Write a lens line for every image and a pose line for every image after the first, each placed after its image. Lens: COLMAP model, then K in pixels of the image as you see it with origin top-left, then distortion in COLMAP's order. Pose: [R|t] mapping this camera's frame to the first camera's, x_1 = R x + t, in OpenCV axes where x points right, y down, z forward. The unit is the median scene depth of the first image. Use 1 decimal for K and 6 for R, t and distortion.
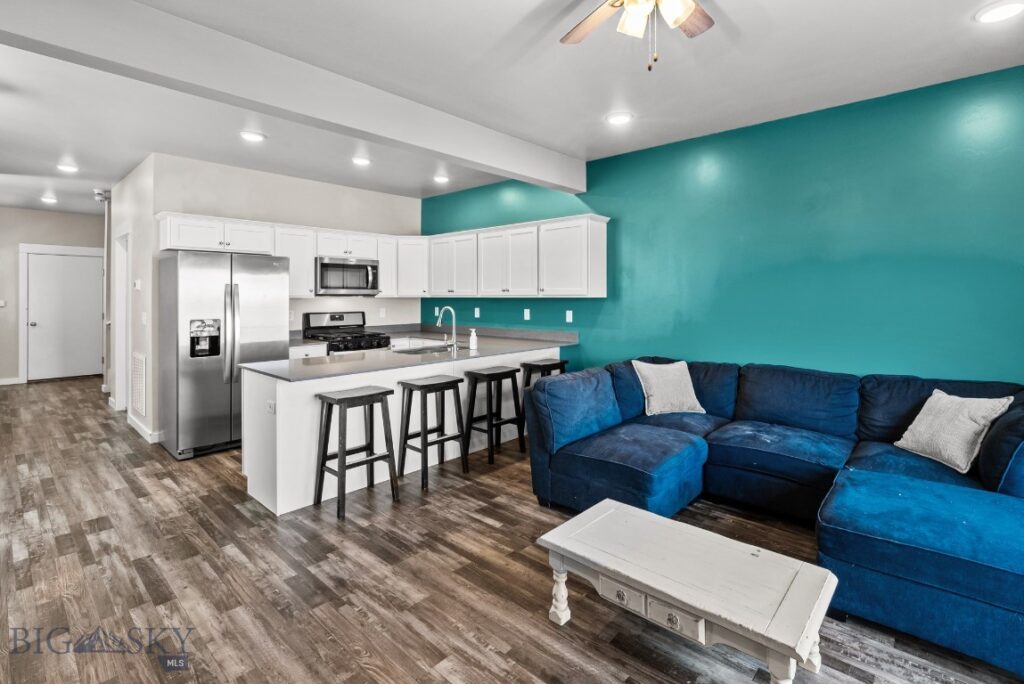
lens RADIAL K [[483.0, 0, 532.8], [0, 483.0, 295.5], [0, 0, 1]] dist [-0.008575, 0.000898]
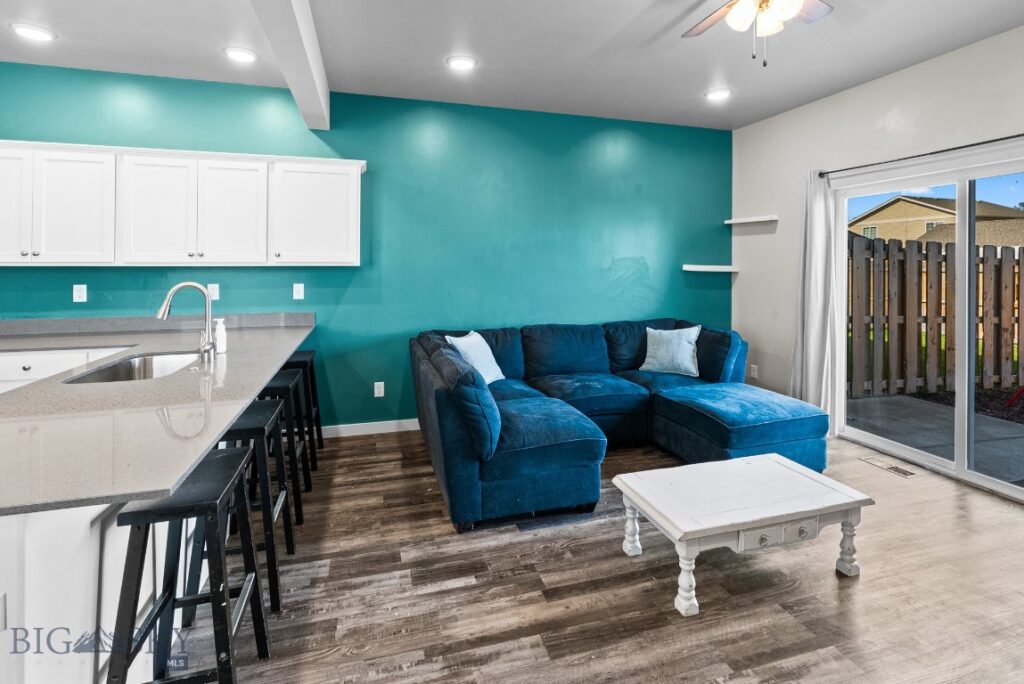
lens RADIAL K [[483.0, 0, 510.2], [0, 483.0, 265.2], [0, 0, 1]] dist [-0.008575, 0.000898]
pose [[0.530773, -0.001042, 0.847513, -0.538930], [-0.003112, 0.999990, 0.003178, -0.000437], [-0.847508, -0.004324, 0.530764, 0.468596]]
